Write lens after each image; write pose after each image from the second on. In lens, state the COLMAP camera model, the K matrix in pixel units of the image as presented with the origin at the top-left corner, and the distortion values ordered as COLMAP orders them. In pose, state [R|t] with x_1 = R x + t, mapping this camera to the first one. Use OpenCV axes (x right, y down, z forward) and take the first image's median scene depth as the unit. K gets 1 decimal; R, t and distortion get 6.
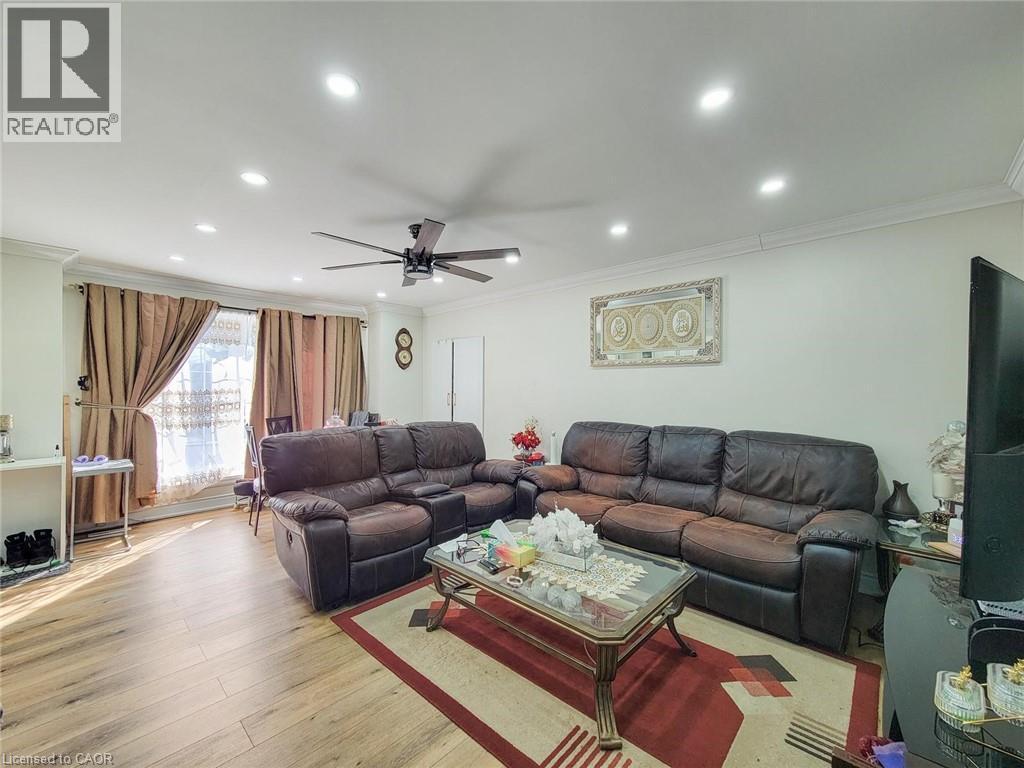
lens RADIAL K [[424.8, 0, 509.1], [0, 424.8, 383.5], [0, 0, 1]] dist [0.002758, -0.002747]
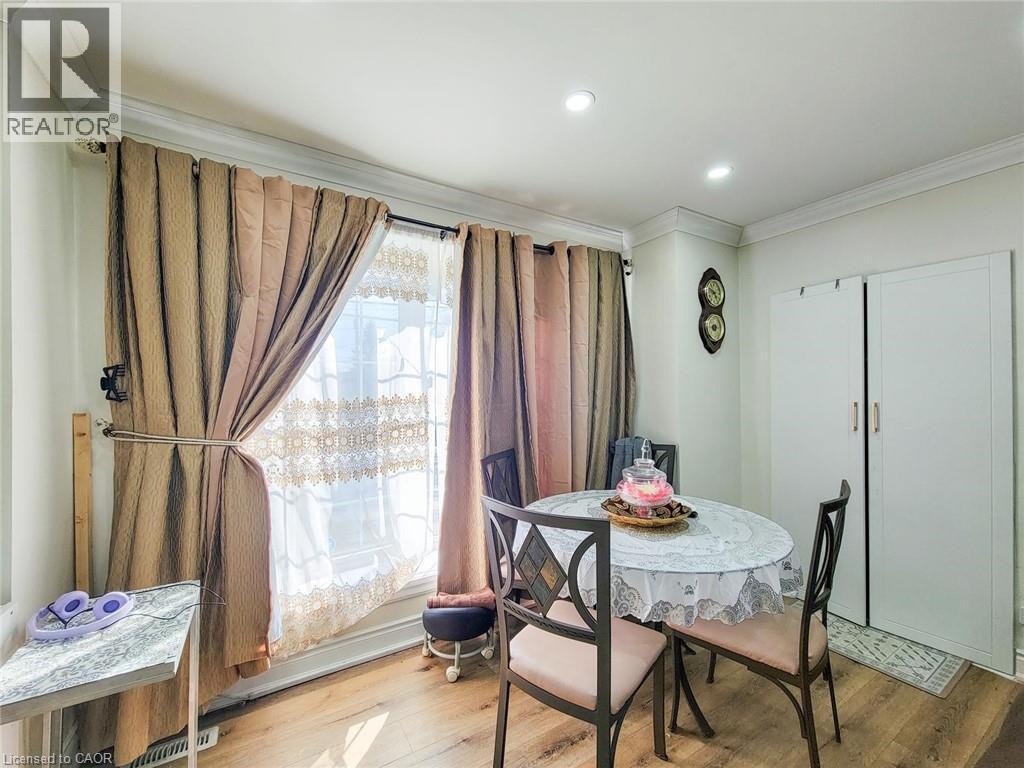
lens RADIAL K [[420.7, 0, 502.5], [0, 420.7, 388.5], [0, 0, 1]] dist [-0.001796, -0.000419]
pose [[0.962821, -0.007566, -0.270035, -0.456631], [0.008760, 0.999956, 0.003217, 0.005344], [0.269999, -0.005462, 0.962845, 0.611672]]
